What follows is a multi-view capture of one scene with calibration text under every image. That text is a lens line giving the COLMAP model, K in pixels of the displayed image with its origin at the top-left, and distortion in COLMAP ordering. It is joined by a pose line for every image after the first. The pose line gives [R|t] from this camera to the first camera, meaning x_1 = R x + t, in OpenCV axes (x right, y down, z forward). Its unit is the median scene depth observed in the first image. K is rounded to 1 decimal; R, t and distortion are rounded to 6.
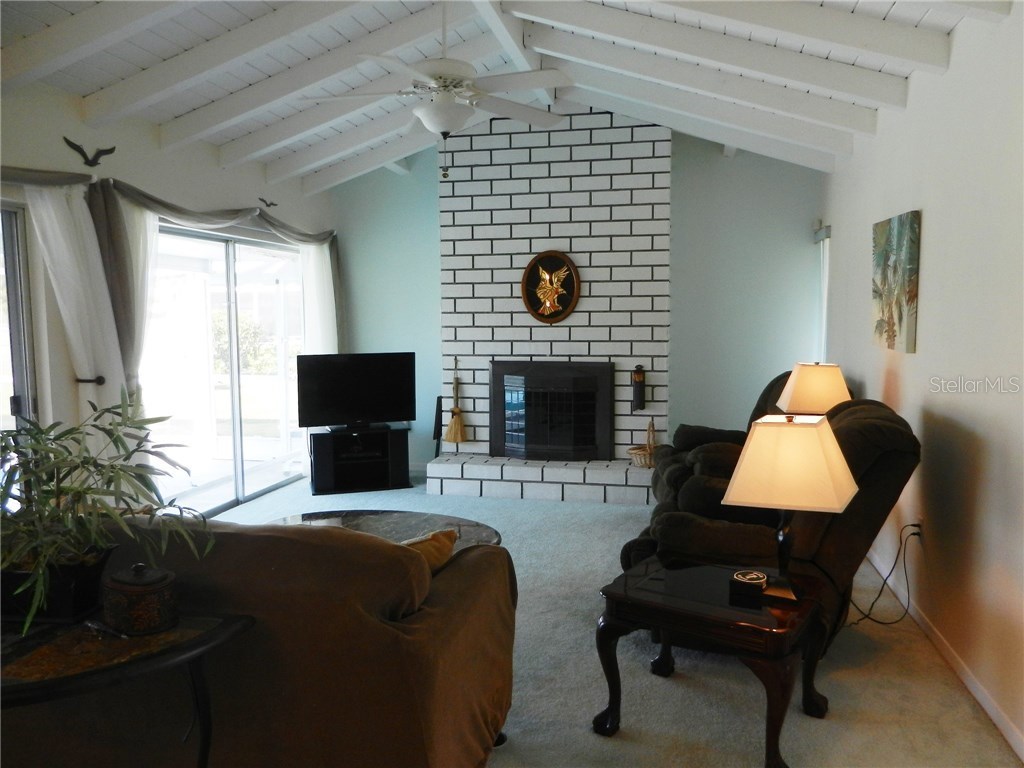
lens RADIAL K [[759.8, 0, 511.5], [0, 759.8, 380.7], [0, 0, 1]] dist [0.005939, -0.001556]
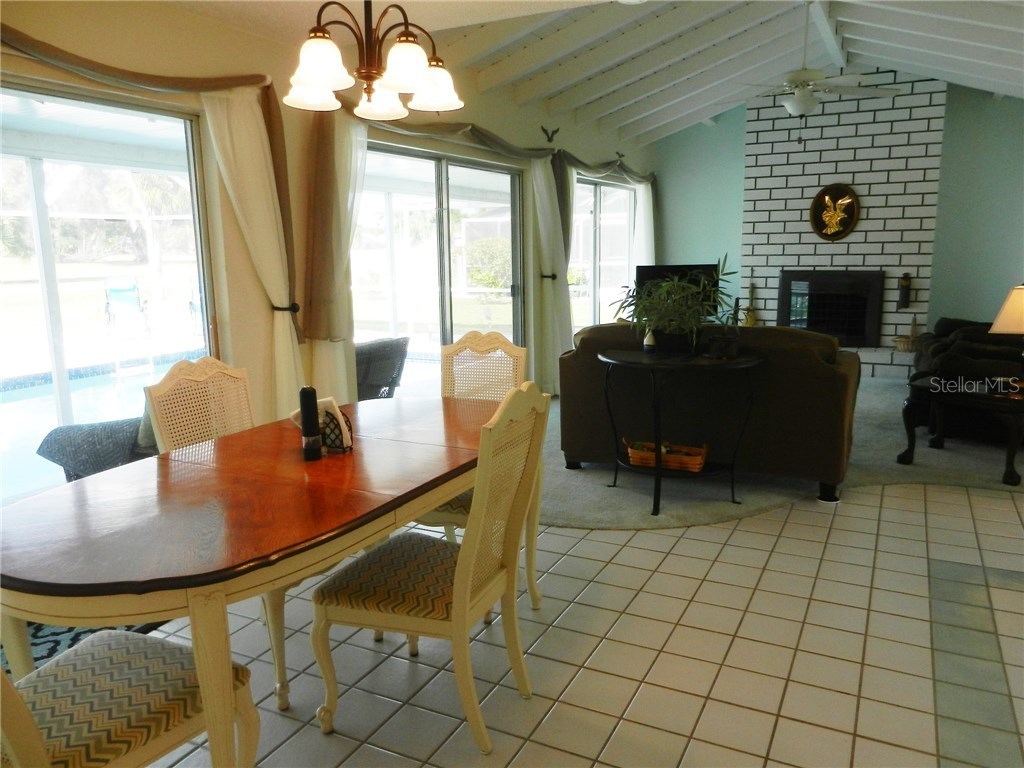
lens RADIAL K [[759.8, 0, 513.1], [0, 759.8, 381.8], [0, 0, 1]] dist [0.005939, -0.001556]
pose [[0.967391, 0.036241, -0.250681, -0.142878], [-0.012202, 0.995230, 0.096791, 0.045346], [0.252993, -0.090576, 0.963219, -0.413405]]
